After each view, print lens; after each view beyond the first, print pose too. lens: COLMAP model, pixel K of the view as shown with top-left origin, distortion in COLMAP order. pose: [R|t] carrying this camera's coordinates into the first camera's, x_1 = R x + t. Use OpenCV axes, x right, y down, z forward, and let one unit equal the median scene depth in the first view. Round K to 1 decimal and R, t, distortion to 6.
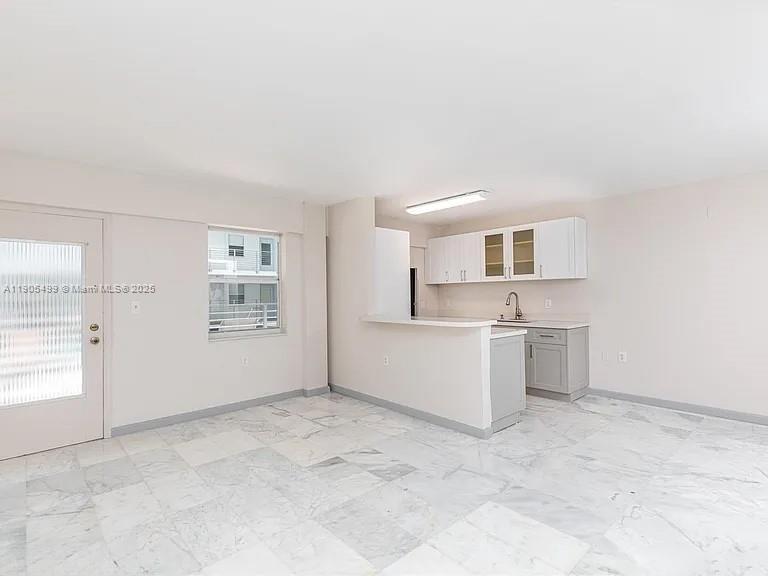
lens RADIAL K [[395.5, 0, 388.3], [0, 395.5, 291.2], [0, 0, 1]] dist [0.021408, -0.000384]
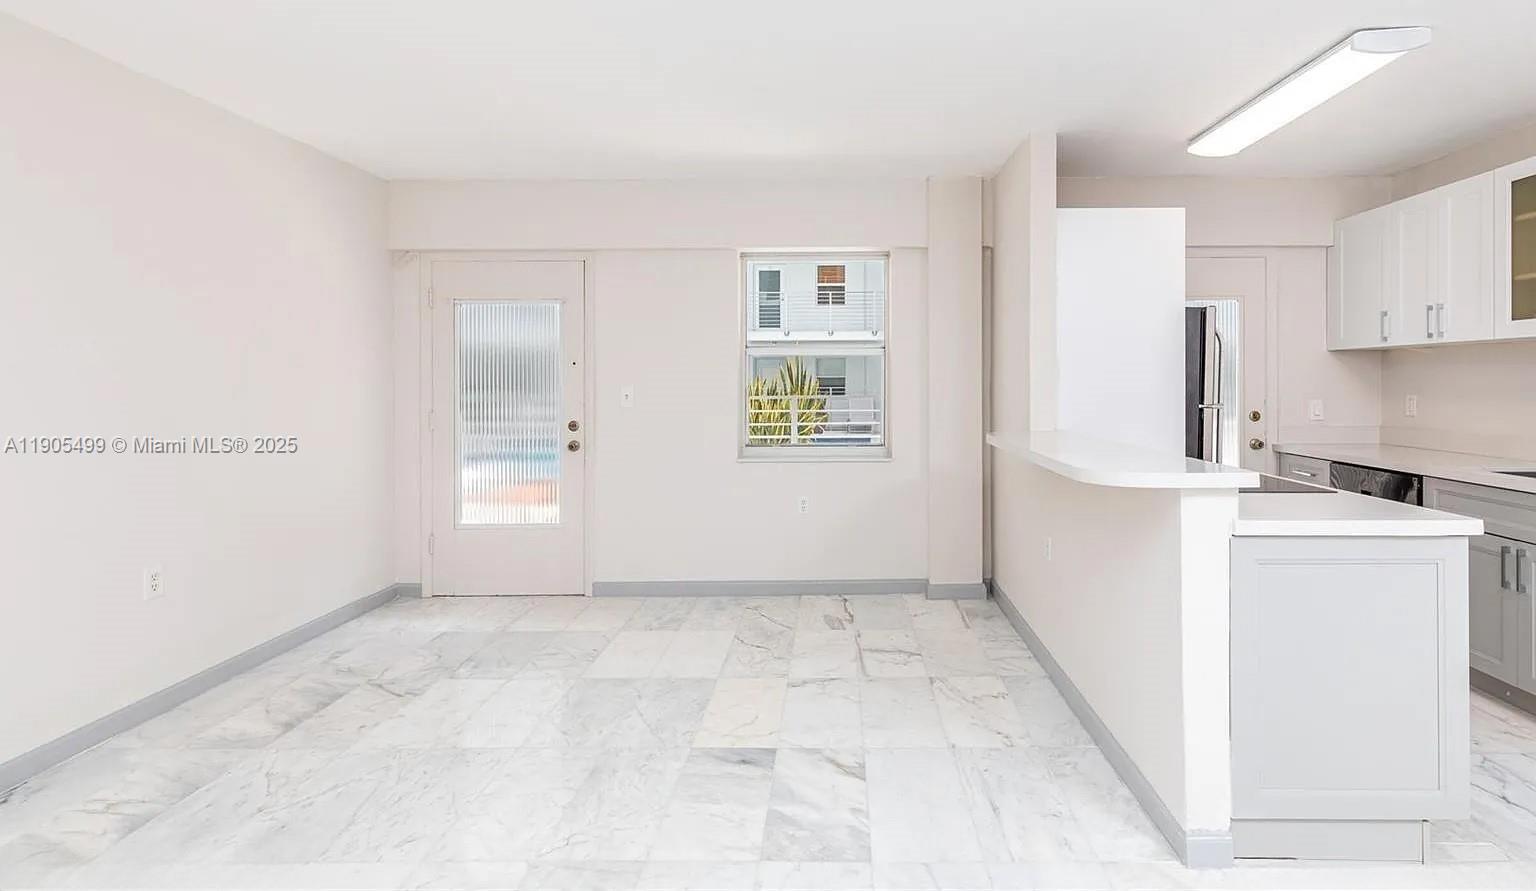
lens RADIAL K [[739.4, 0, 827.9], [0, 739.4, 389.5], [0, 0, 1]] dist [0.009147, 0.000222]
pose [[0.725872, 0.016403, -0.687634, 0.339849], [0.000454, 0.999704, 0.024326, 0.000202], [0.687830, -0.017970, 0.725650, 0.329182]]
